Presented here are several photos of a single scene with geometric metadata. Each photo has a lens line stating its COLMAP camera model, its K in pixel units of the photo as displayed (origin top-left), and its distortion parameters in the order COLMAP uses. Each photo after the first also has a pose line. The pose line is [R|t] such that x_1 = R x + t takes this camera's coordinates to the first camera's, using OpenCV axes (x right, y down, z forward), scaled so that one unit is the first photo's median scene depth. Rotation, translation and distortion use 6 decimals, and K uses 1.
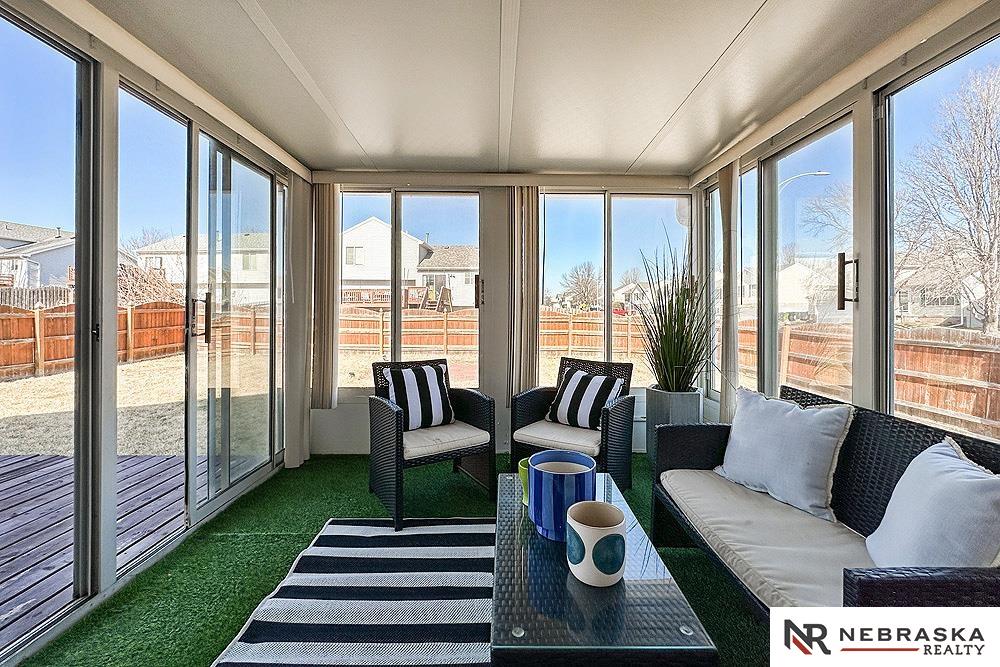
lens RADIAL K [[416.2, 0, 500.0], [0, 416.2, 320.7], [0, 0, 1]] dist [-0.001272, -0.000113]
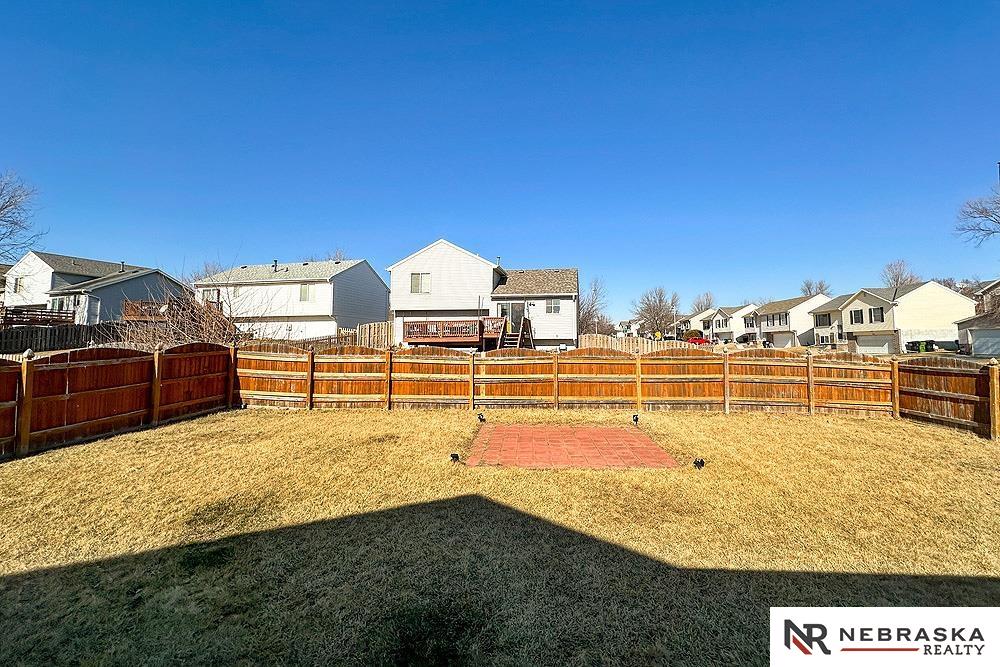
lens RADIAL K [[397.6, 0, 500.0], [0, 397.6, 333.5], [0, 0, 1]] dist [0.000547, 0.000049]
pose [[0.995627, -0.010803, -0.092788, -0.105483], [0.007667, 0.999390, -0.034086, -0.019348], [0.093100, 0.033225, 0.995102, 0.179615]]
